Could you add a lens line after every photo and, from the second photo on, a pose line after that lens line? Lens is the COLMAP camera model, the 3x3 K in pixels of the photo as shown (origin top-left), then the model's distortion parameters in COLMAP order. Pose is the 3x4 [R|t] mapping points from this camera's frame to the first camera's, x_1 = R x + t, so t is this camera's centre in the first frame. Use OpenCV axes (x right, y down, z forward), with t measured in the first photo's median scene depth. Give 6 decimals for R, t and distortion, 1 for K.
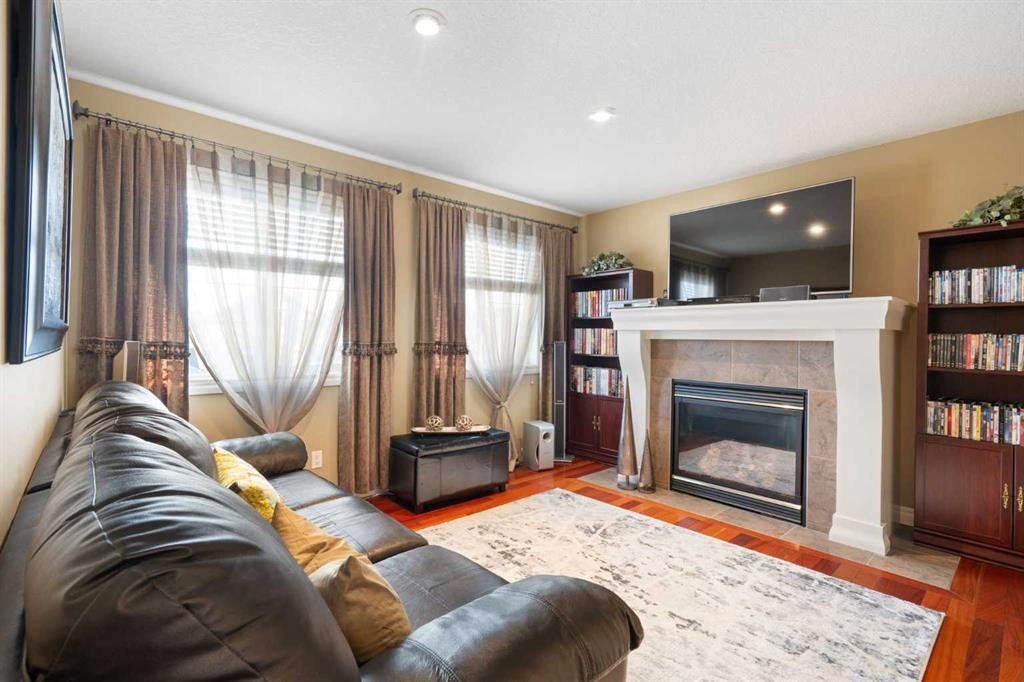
lens RADIAL K [[471.6, 0, 512.0], [0, 471.6, 341.0], [0, 0, 1]] dist [0.000507, 0.000427]
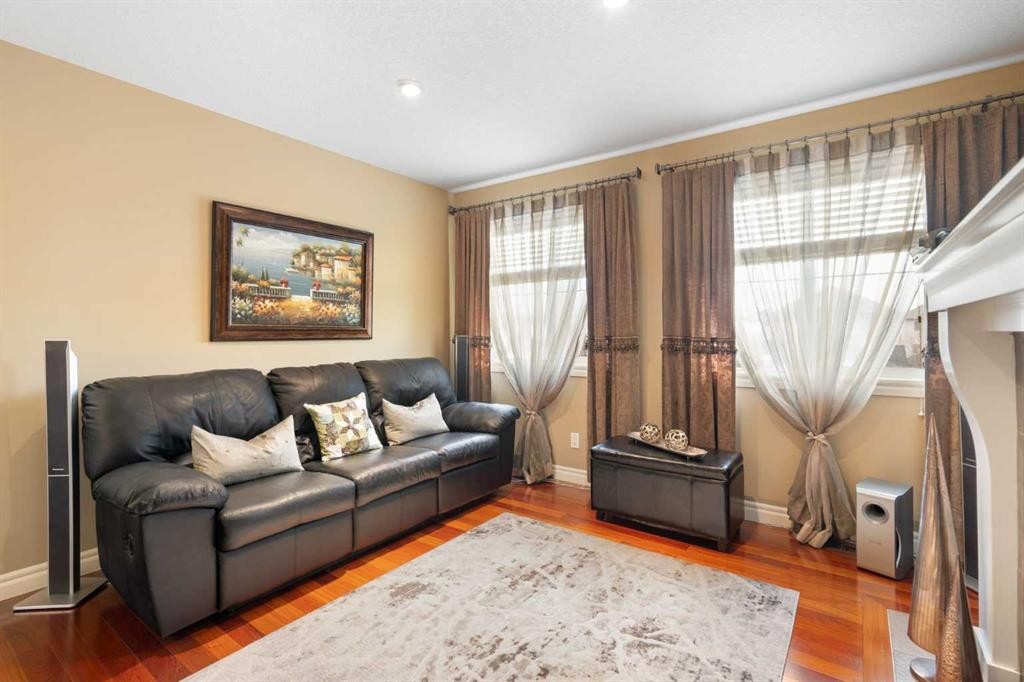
lens RADIAL K [[473.9, 0, 510.0], [0, 473.9, 331.9], [0, 0, 1]] dist [-0.000522, 0.000123]
pose [[0.211455, -0.009535, -0.977341, 0.686784], [-0.004786, 0.999930, -0.010791, 0.002700], [0.977376, 0.006959, 0.211394, 0.617094]]
